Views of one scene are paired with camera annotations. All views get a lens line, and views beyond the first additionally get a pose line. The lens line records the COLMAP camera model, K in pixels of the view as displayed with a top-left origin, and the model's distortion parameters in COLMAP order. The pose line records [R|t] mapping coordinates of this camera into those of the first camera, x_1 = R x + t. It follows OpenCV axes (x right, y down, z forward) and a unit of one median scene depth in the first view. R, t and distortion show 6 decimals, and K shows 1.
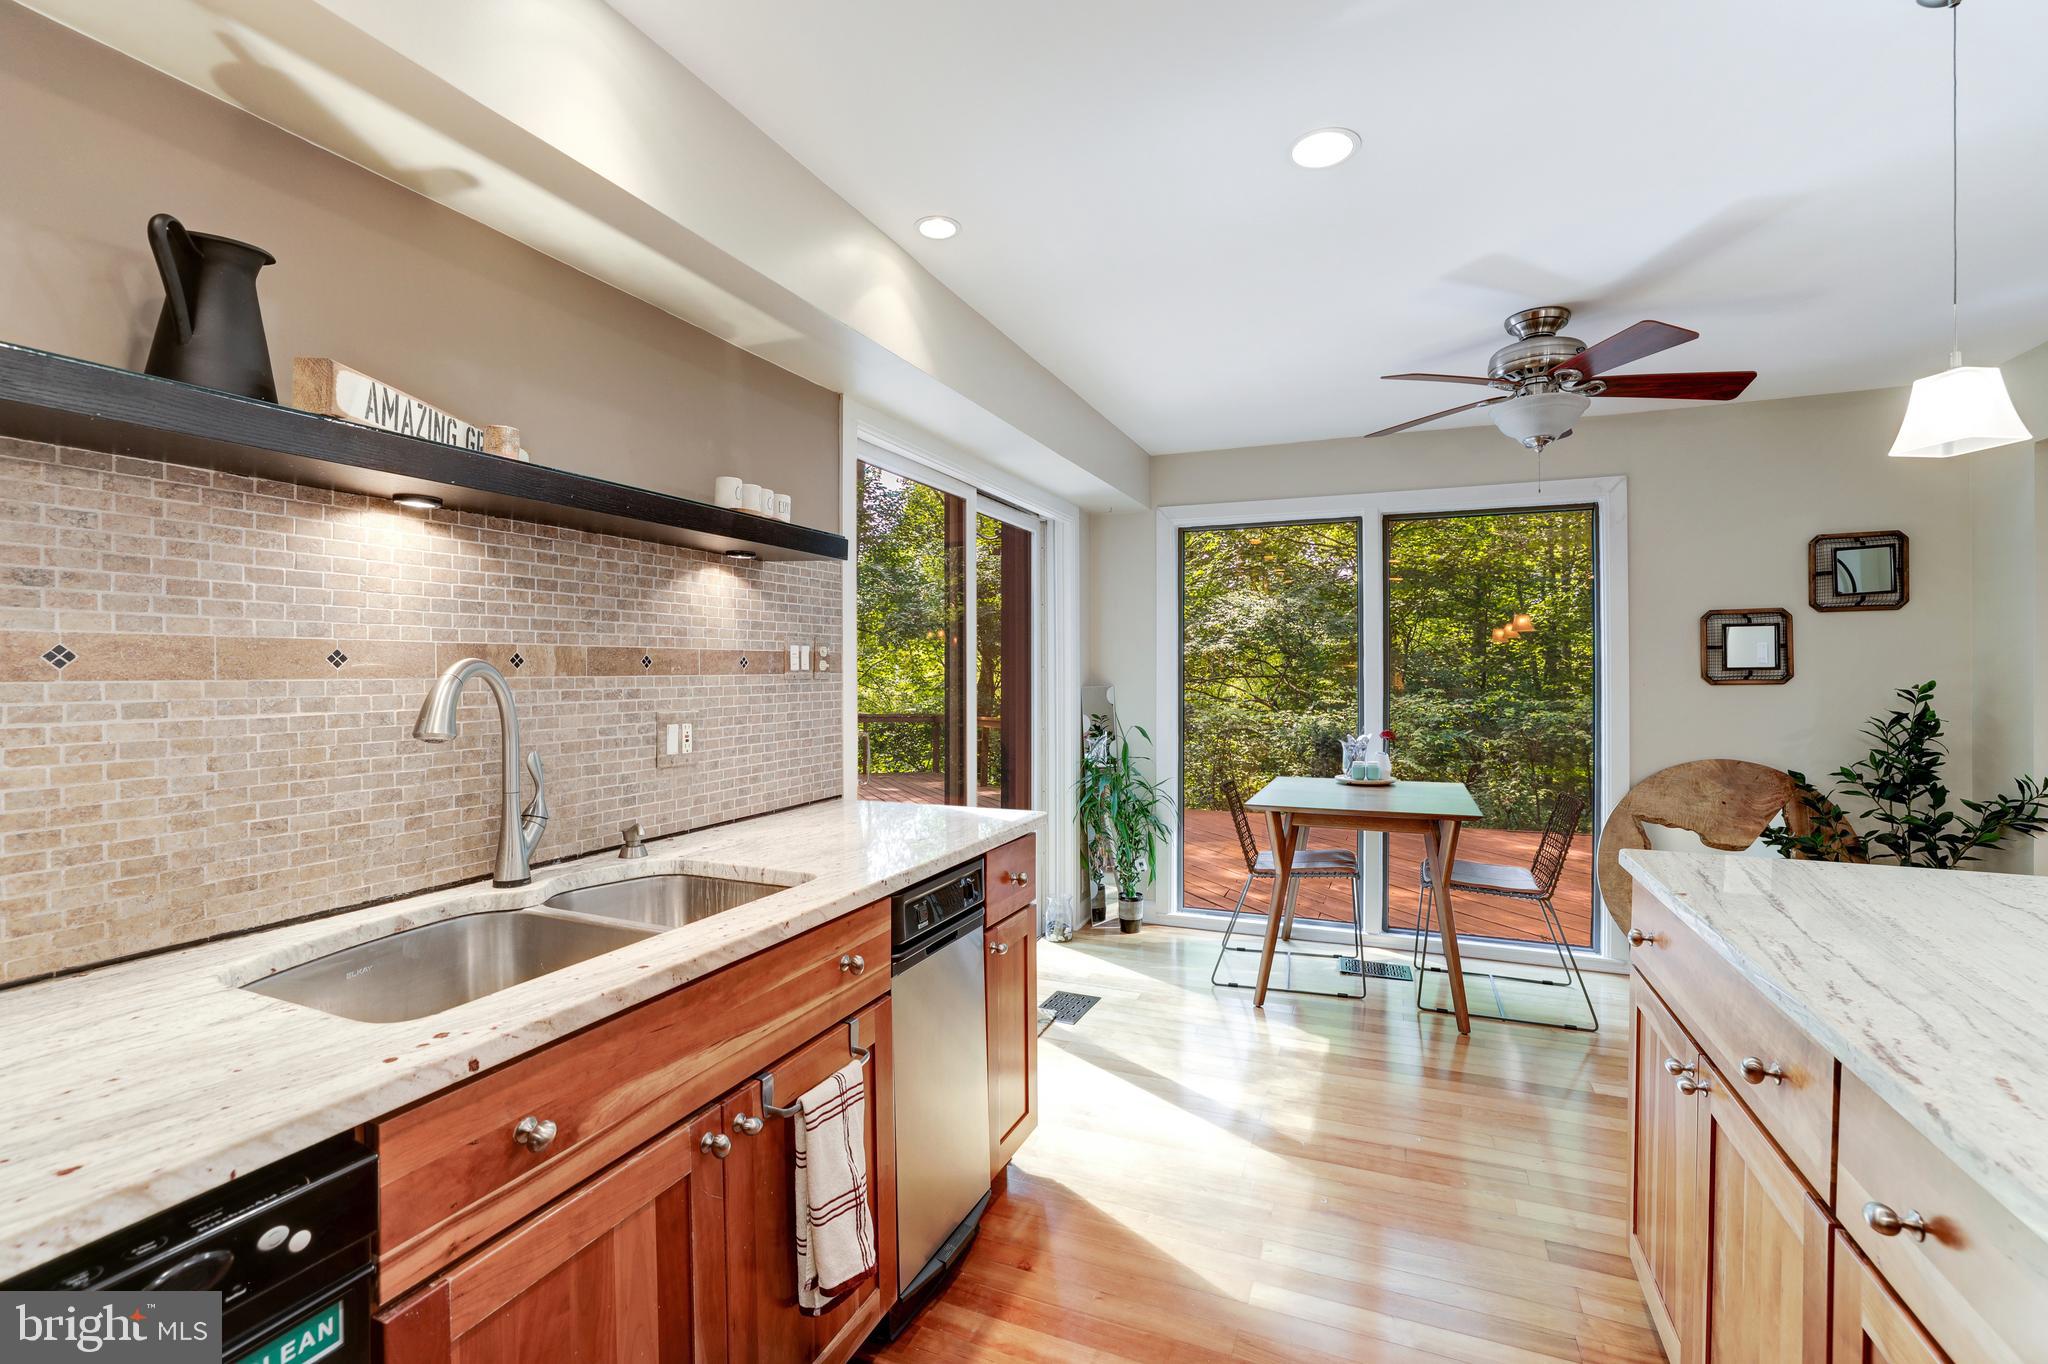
lens RADIAL K [[880.0, 0, 1020.3], [0, 880.0, 676.3], [0, 0, 1]] dist [-0.047110, 0.015849]
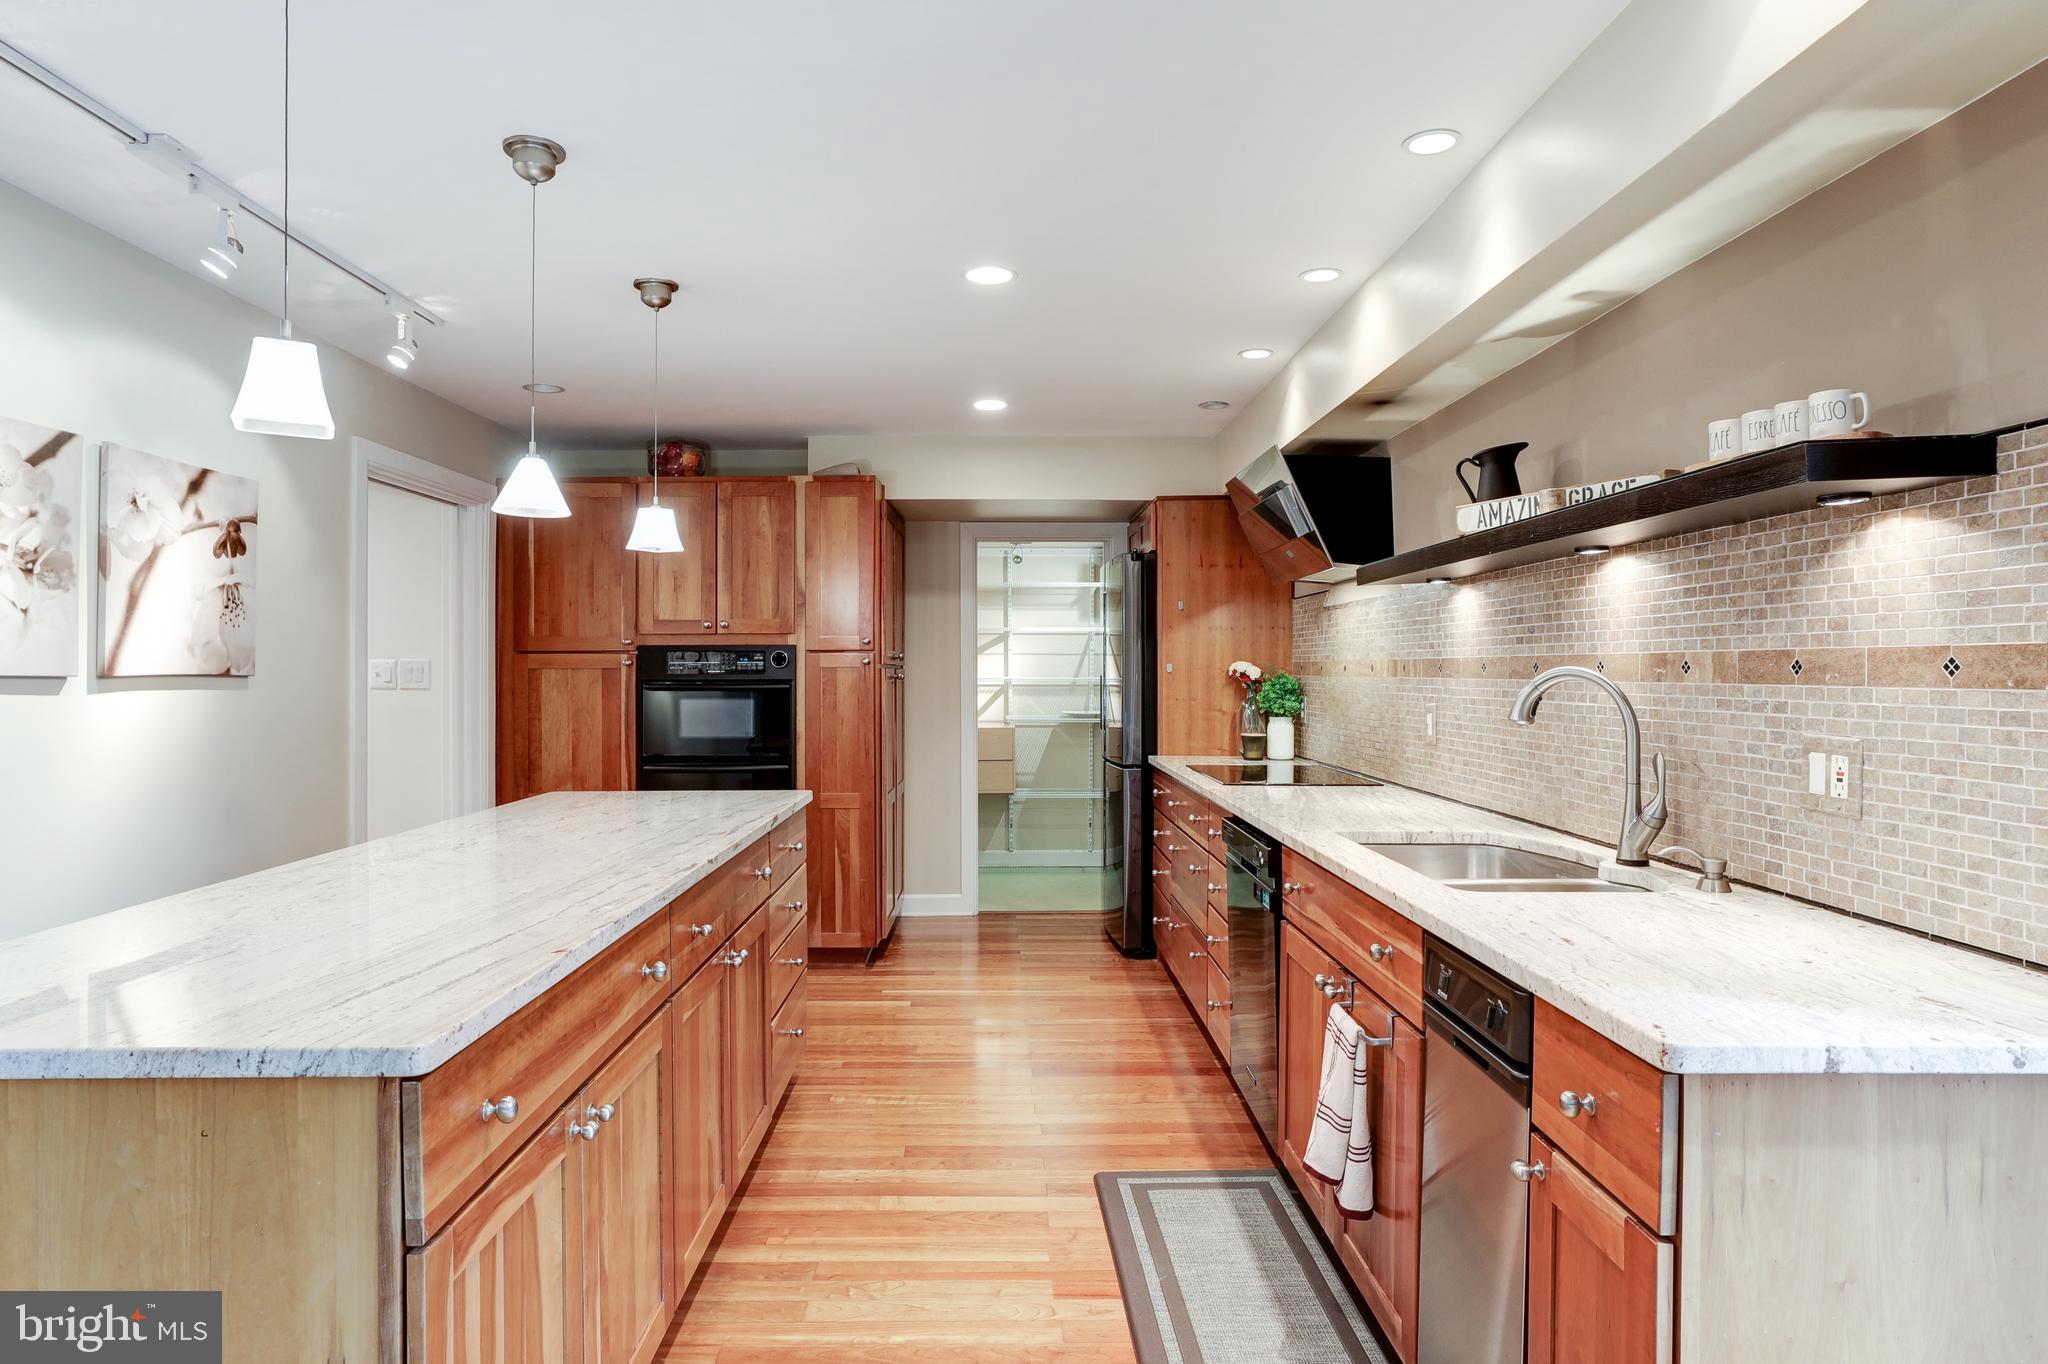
lens RADIAL K [[1152.5, 0, 1016.0], [0, 1152.5, 667.5], [0, 0, 1]] dist [-0.038567, 0.026332]
pose [[-0.908873, 0.001241, -0.417072, 0.522498], [-0.002067, 0.999970, 0.007479, -0.018883], [0.417068, 0.007660, -0.908843, 1.365948]]
